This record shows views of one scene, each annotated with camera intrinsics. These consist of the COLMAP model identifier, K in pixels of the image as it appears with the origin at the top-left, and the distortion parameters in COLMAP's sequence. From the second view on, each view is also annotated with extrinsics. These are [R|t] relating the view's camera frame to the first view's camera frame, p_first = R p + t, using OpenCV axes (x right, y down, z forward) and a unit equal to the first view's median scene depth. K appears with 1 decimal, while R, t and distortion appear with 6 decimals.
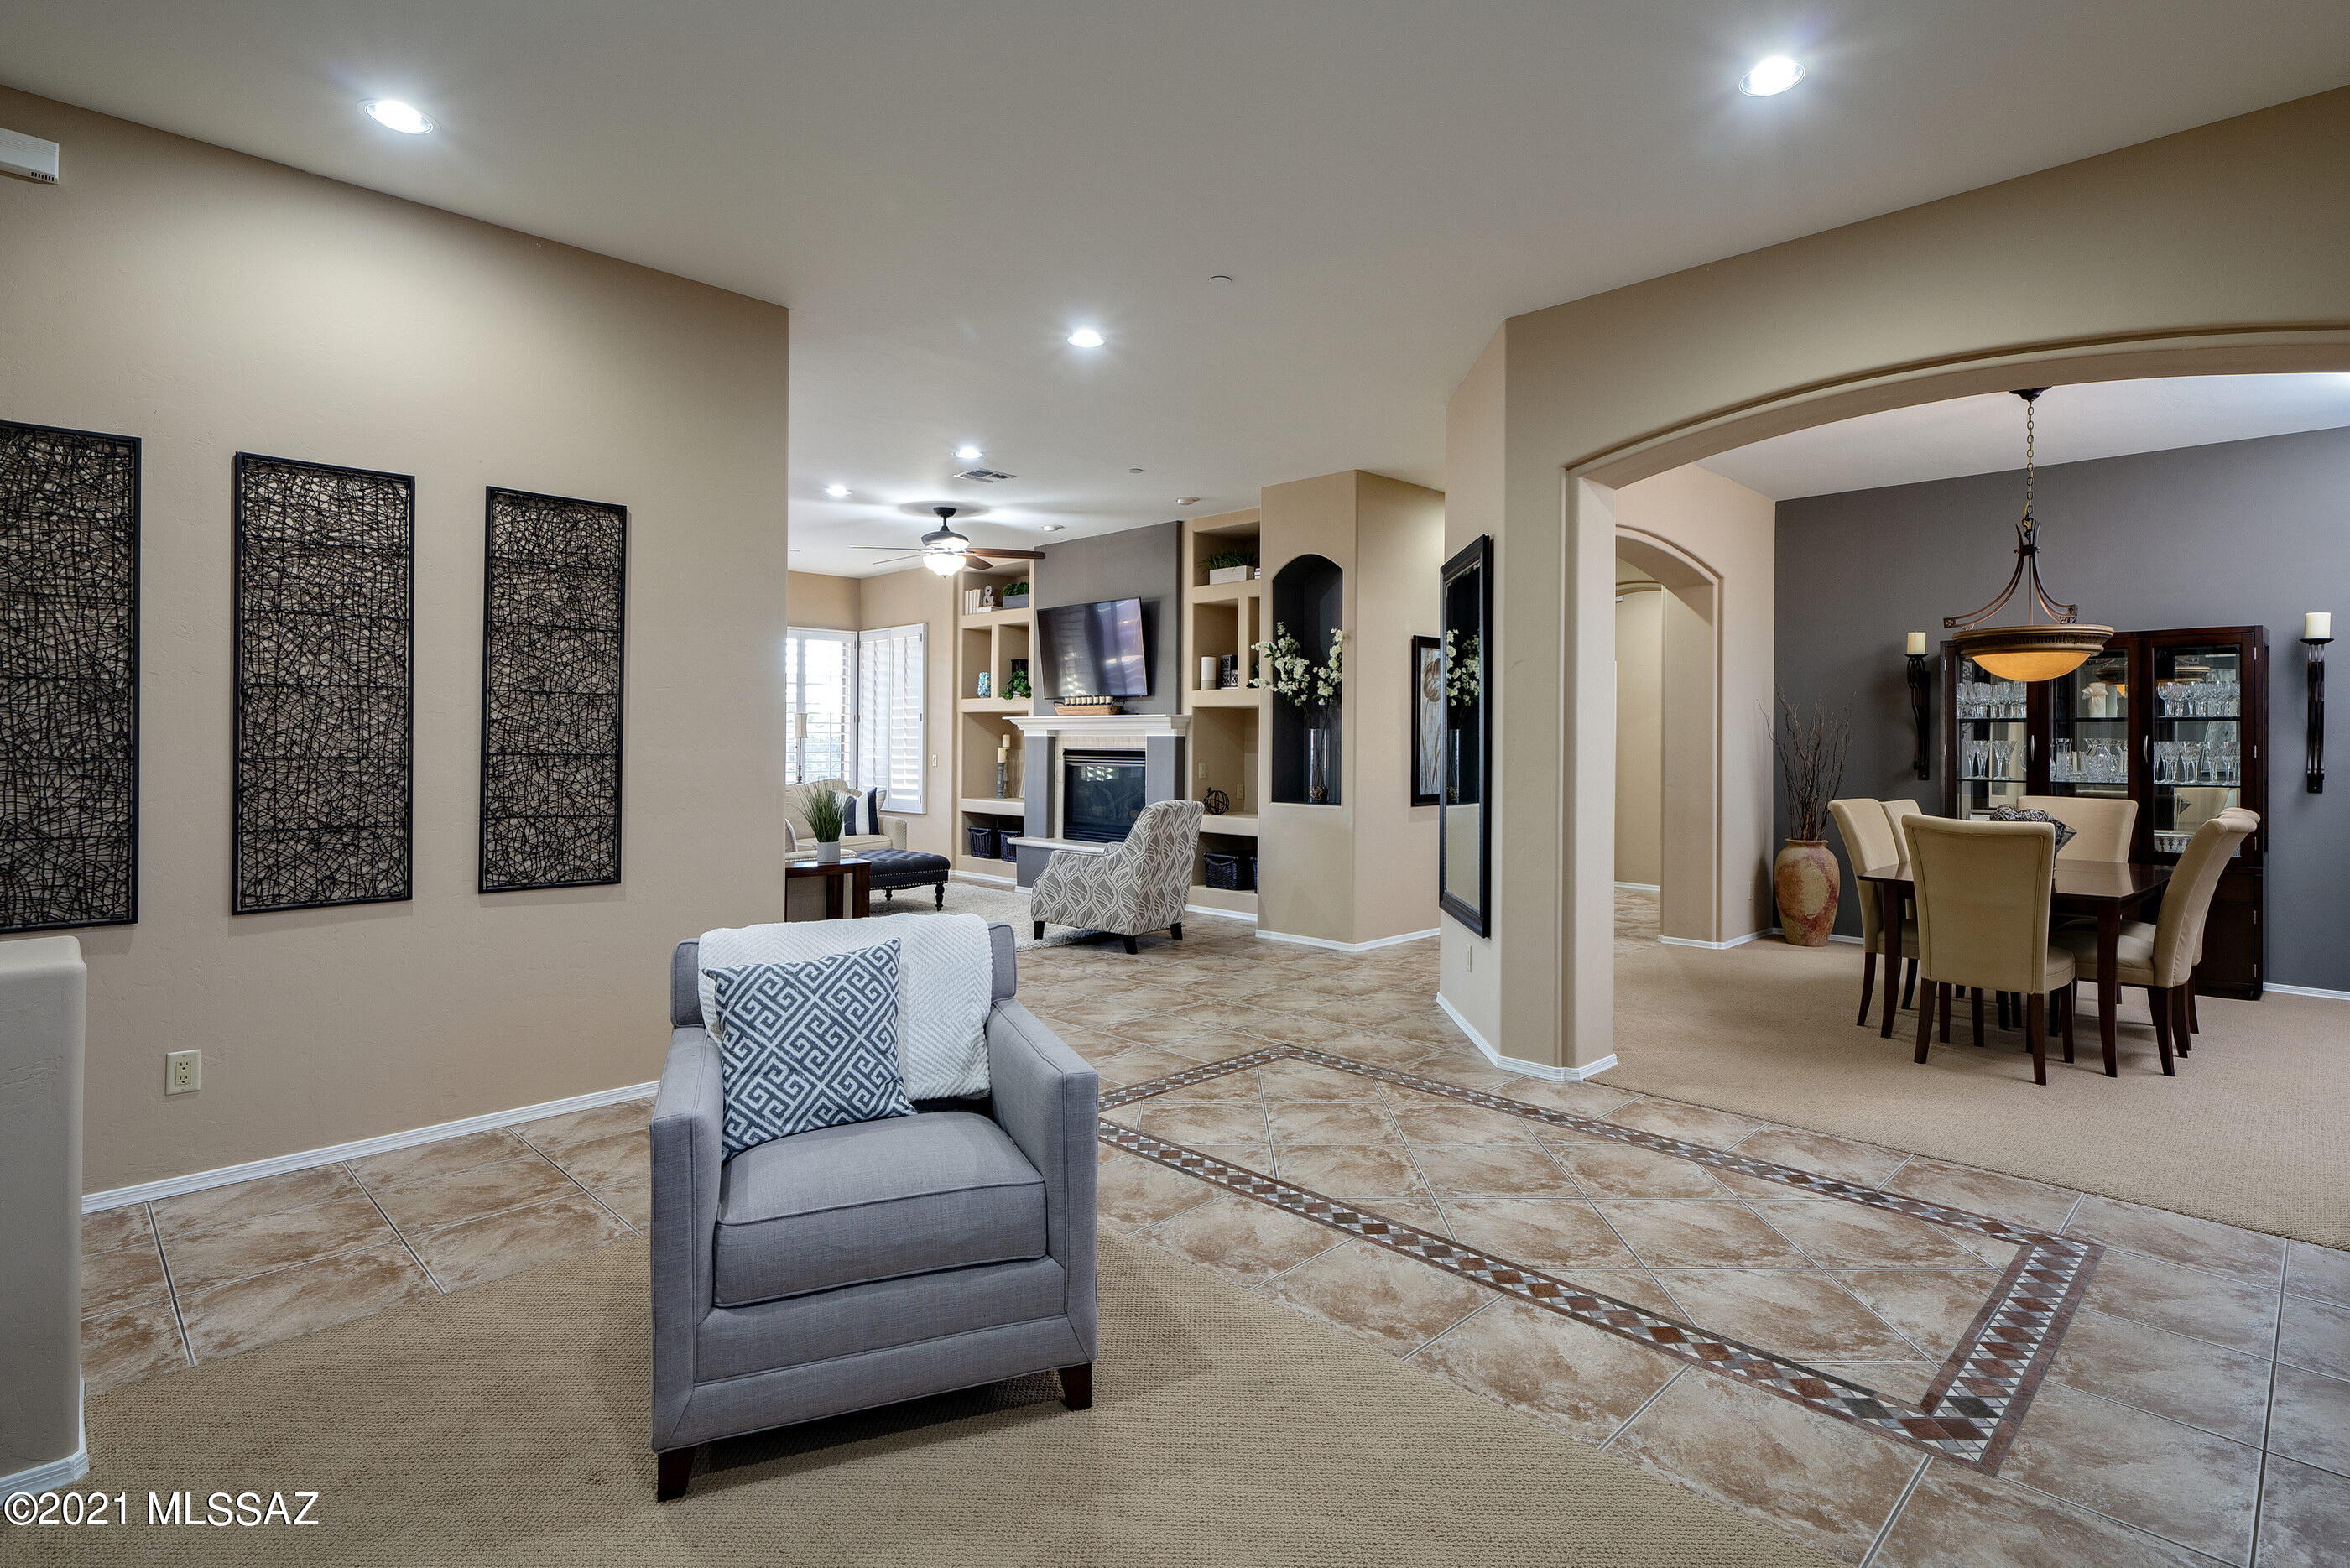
lens RADIAL K [[1177.6, 0, 1212.2], [0, 1177.6, 787.1], [0, 0, 1]] dist [-0.000354, 0.000060]
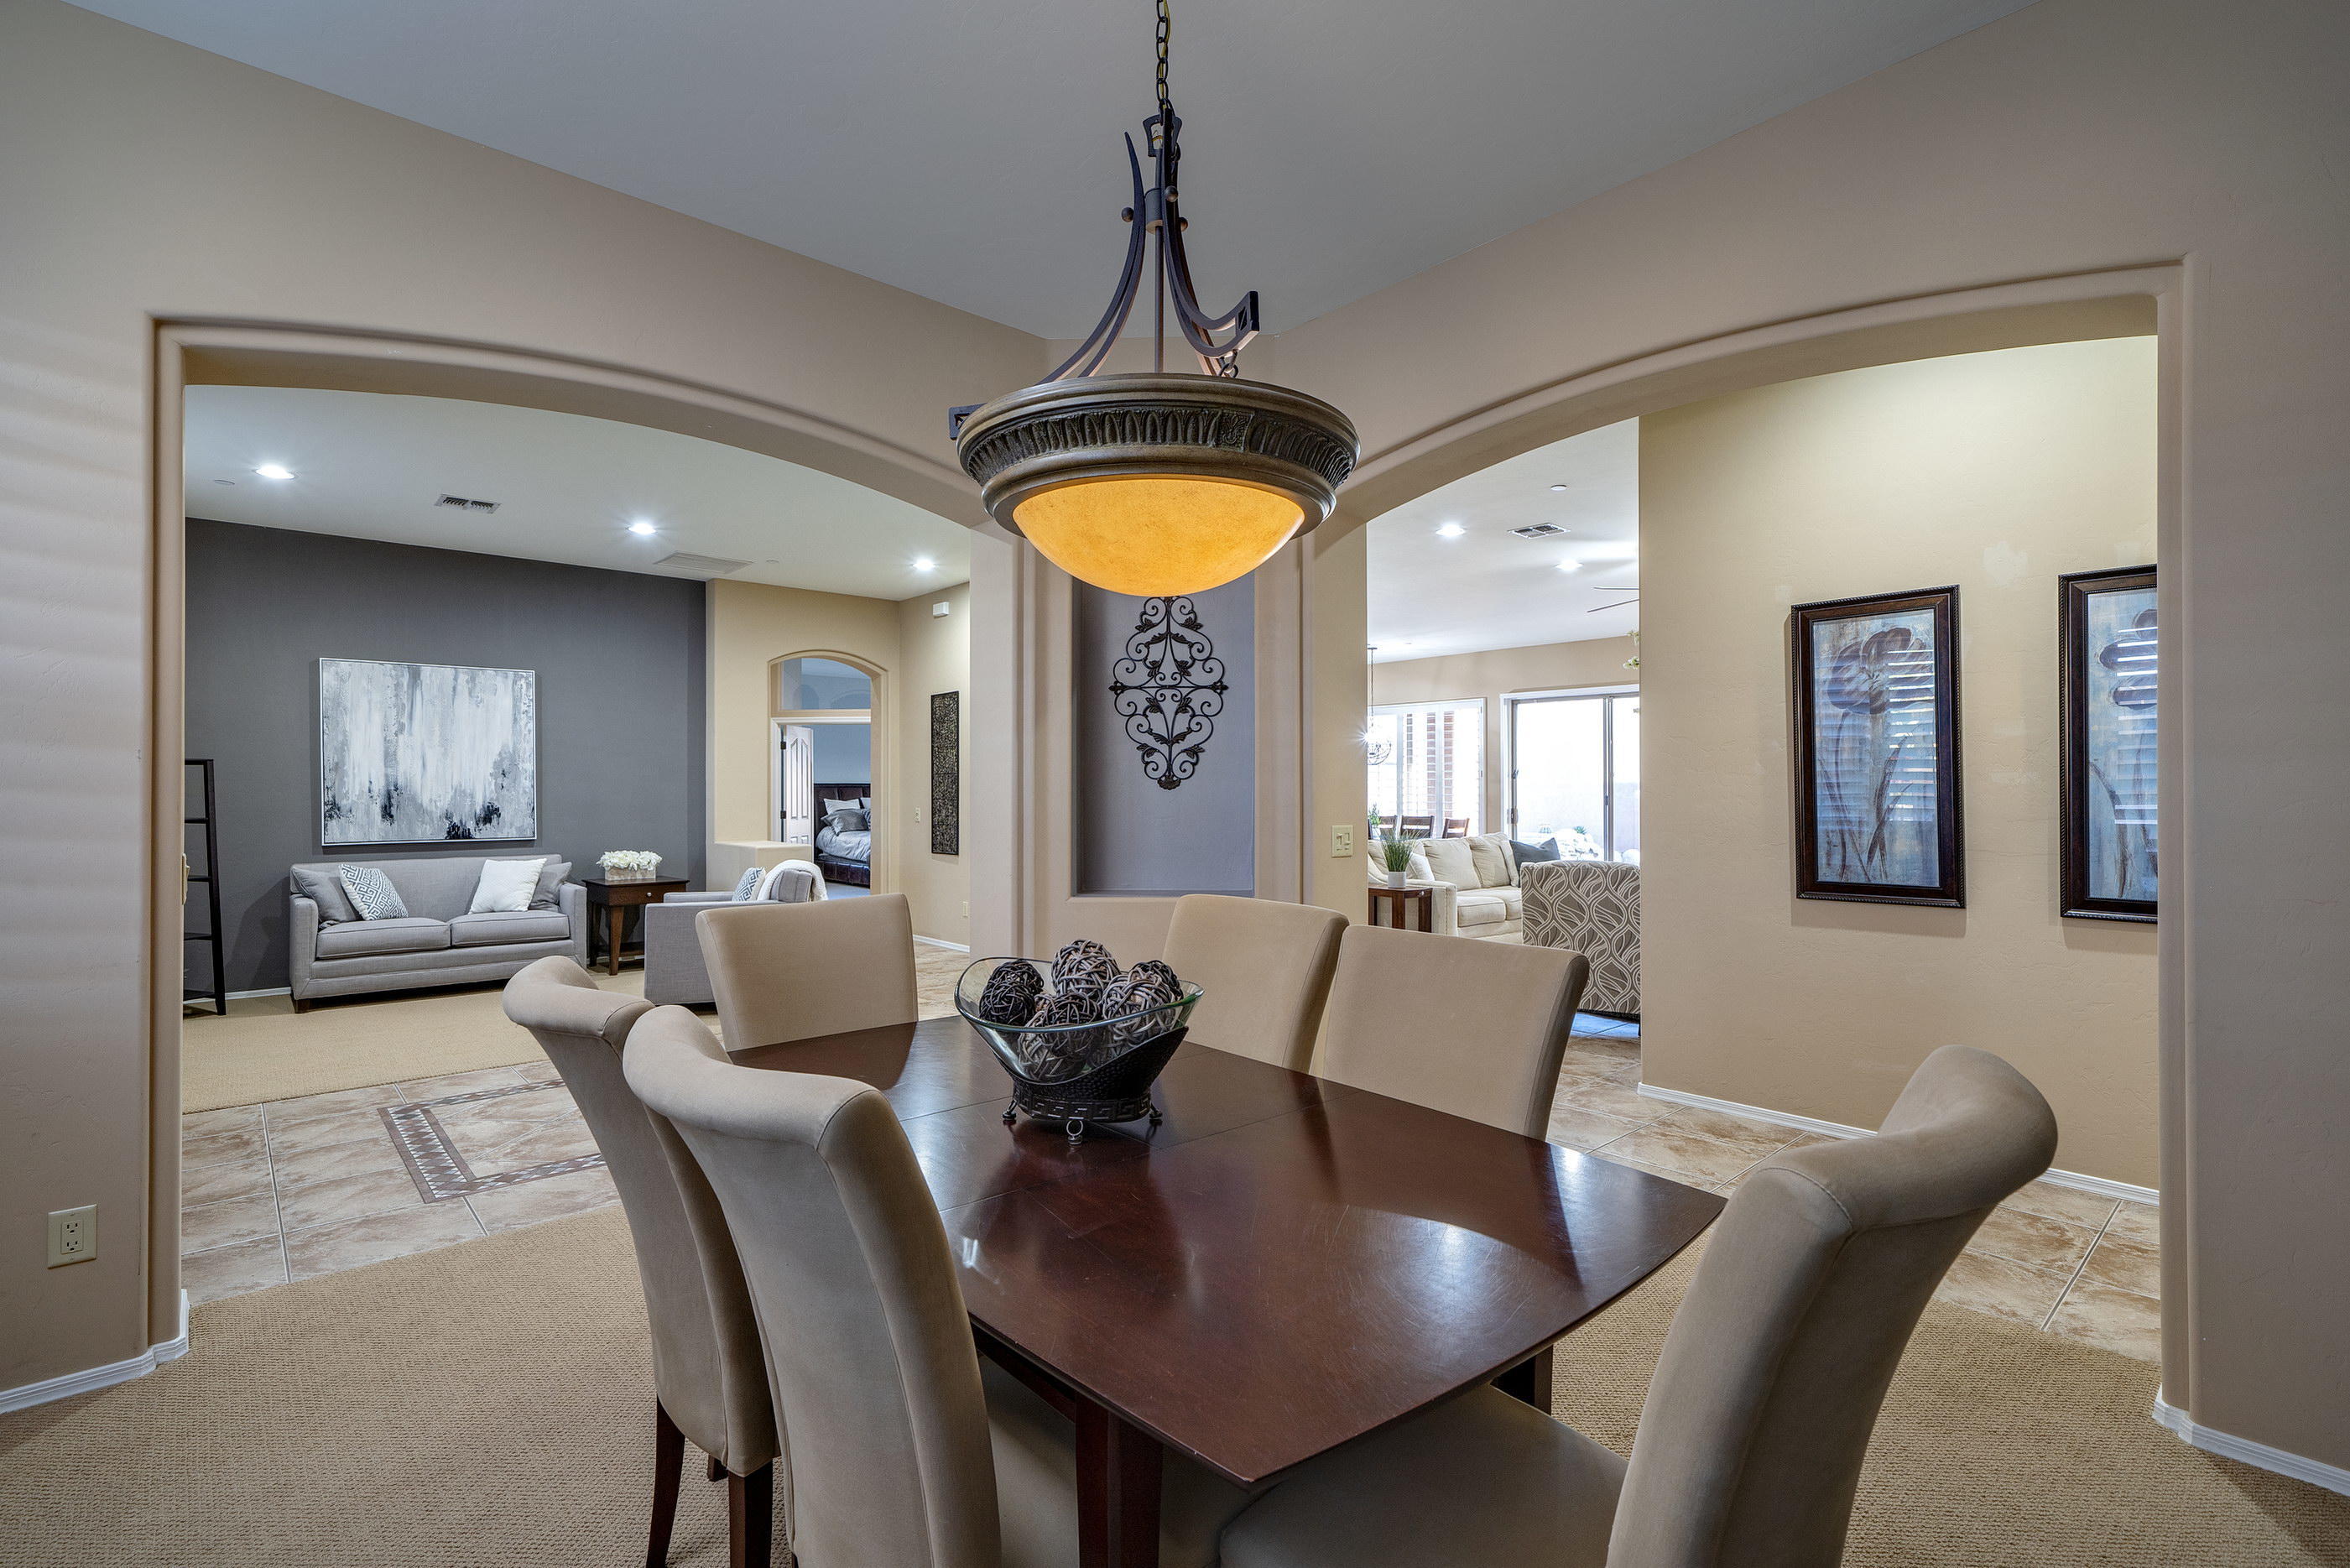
lens RADIAL K [[1053.0, 0, 1175.0], [0, 1053.0, 784.0], [0, 0, 1]] dist [-0.000122, -0.000001]
pose [[-0.064596, -0.012226, -0.997837, 1.507021], [-0.039051, 0.999190, -0.009715, -0.047893], [0.997147, 0.038339, -0.065021, 1.532431]]
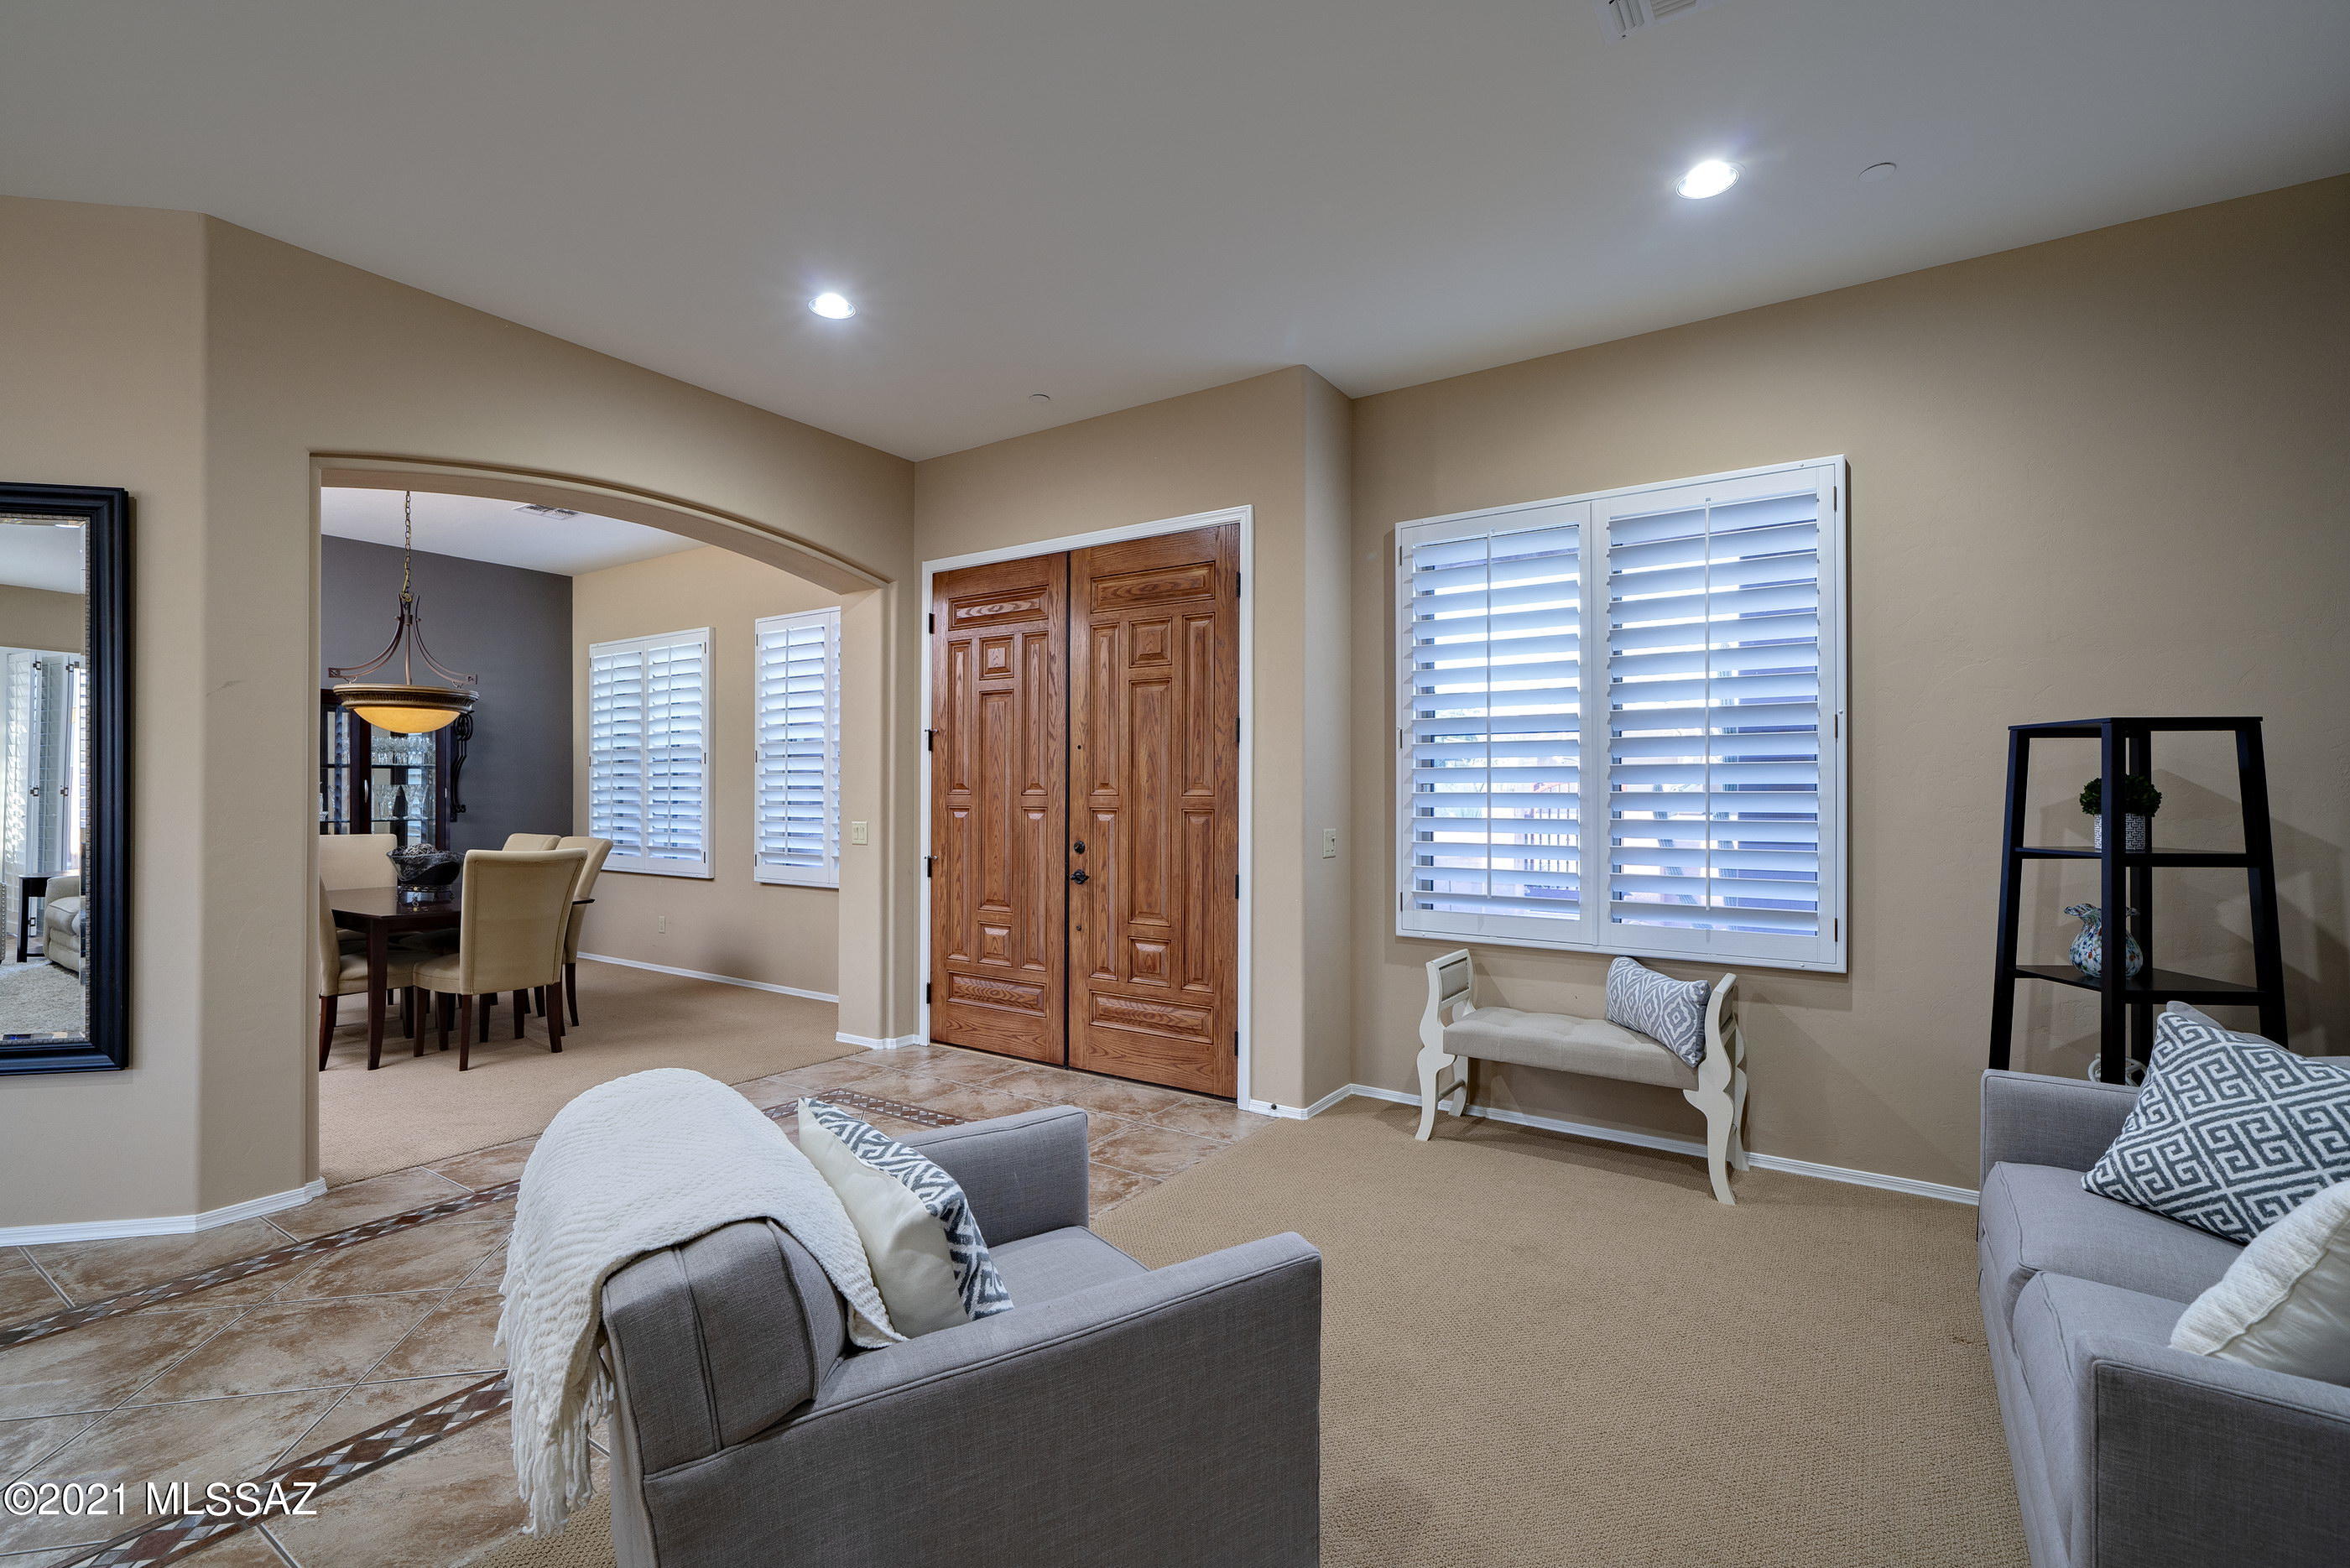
lens RADIAL K [[1030.4, 0, 1175.0], [0, 1030.4, 784.0], [0, 0, 1]] dist [0.000989, 0.000351]
pose [[-0.184900, 0.001387, 0.982756, -0.640637], [0.037192, 0.999293, 0.005587, -0.024585], [-0.982053, 0.037583, -0.184821, 0.665619]]
